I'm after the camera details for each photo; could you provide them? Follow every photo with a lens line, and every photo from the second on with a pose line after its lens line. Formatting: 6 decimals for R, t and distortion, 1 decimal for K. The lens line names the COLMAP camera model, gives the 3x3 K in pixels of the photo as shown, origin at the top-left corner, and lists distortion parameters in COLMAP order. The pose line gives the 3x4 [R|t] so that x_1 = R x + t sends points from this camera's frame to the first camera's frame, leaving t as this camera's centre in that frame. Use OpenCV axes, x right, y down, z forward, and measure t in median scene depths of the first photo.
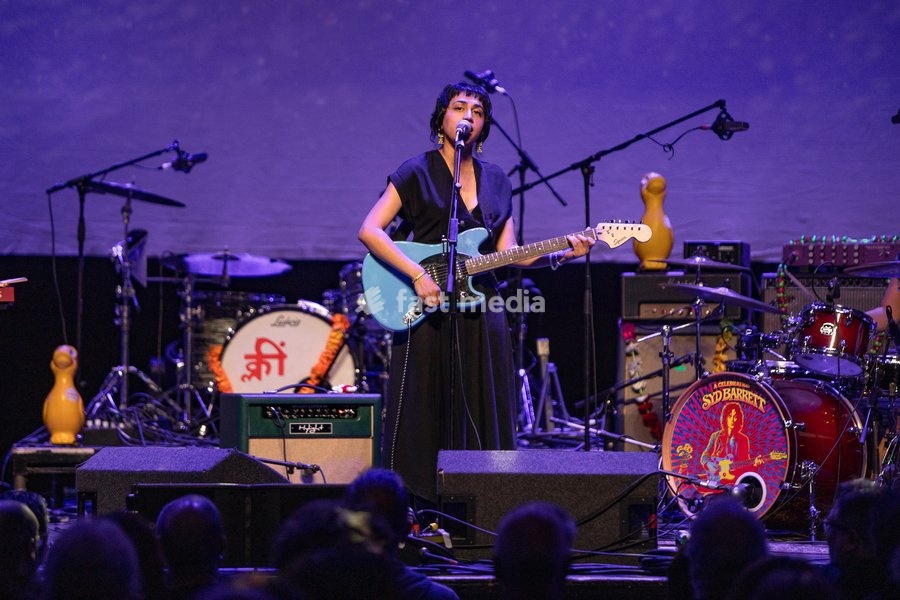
lens RADIAL K [[4737.2, 0, 450.0], [0, 4737.2, 300.0], [0, 0, 1]] dist [1.331502, -2.604230]
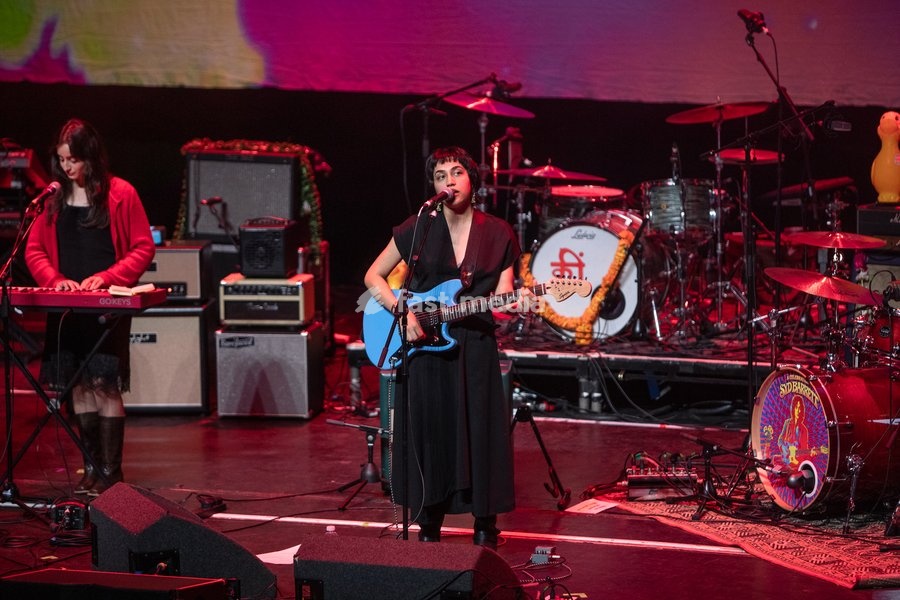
lens RADIAL K [[4066.3, 0, 450.0], [0, 4066.3, 300.0], [0, 0, 1]] dist [0.799493, 0.697404]
pose [[0.927902, 0.033988, -0.371271, 0.304462], [0.027213, 0.987005, 0.158367, -0.138181], [0.371829, -0.157052, 0.914919, 0.099947]]
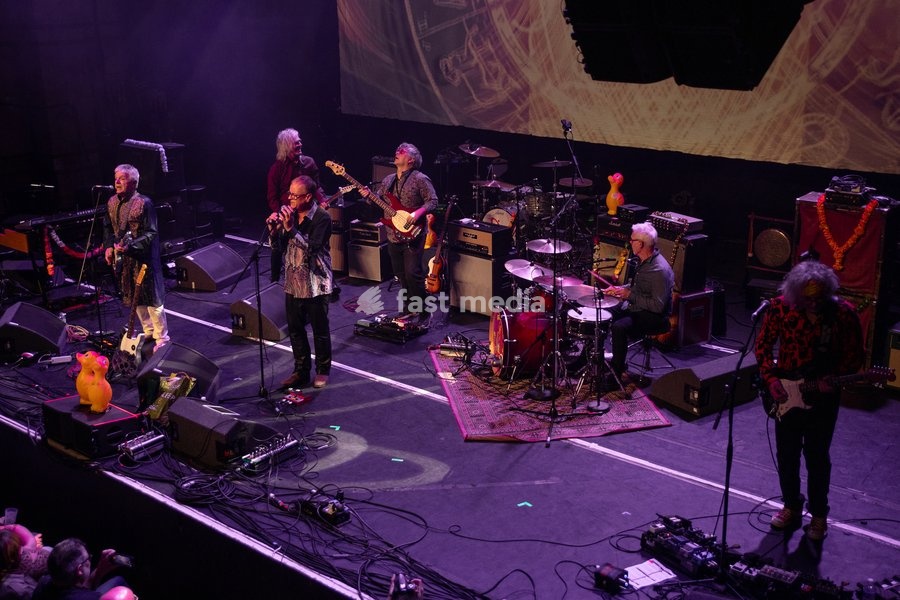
lens RADIAL K [[1072.3, 0, 442.9], [0, 1072.3, 313.8], [0, 0, 1]] dist [0.014852, 0.016051]
pose [[0.760247, 0.184644, -0.622841, 0.326888], [0.028969, 0.948167, 0.316449, -0.133387], [0.648988, -0.258622, 0.715493, 0.558107]]
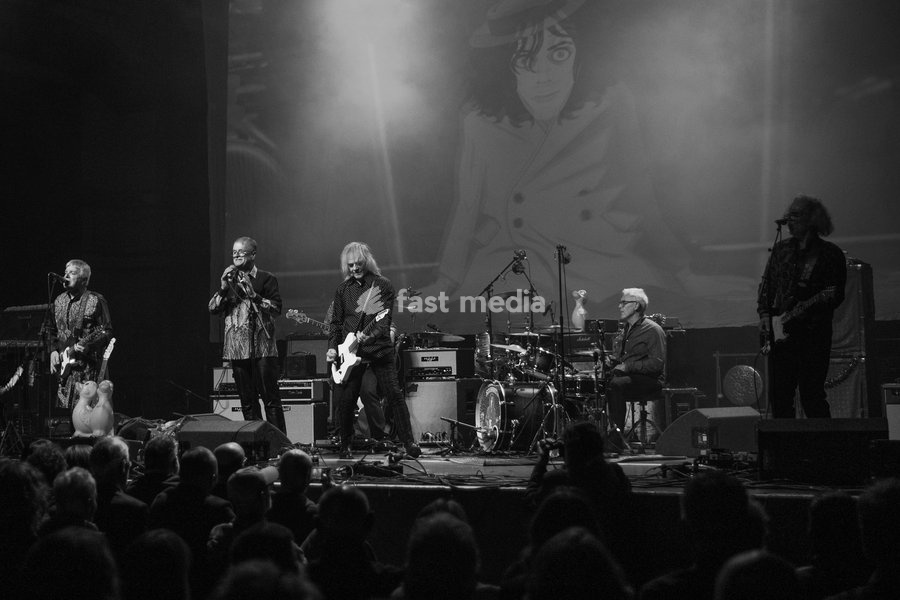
lens RADIAL K [[1560.7, 0, 401.6], [0, 1560.7, 297.8], [0, 0, 1]] dist [0.124544, -0.058687]
pose [[0.845055, -0.049397, -0.532392, 0.373448], [0.030653, 0.998561, -0.043994, 0.007112], [0.533799, 0.020858, 0.845354, 0.333830]]
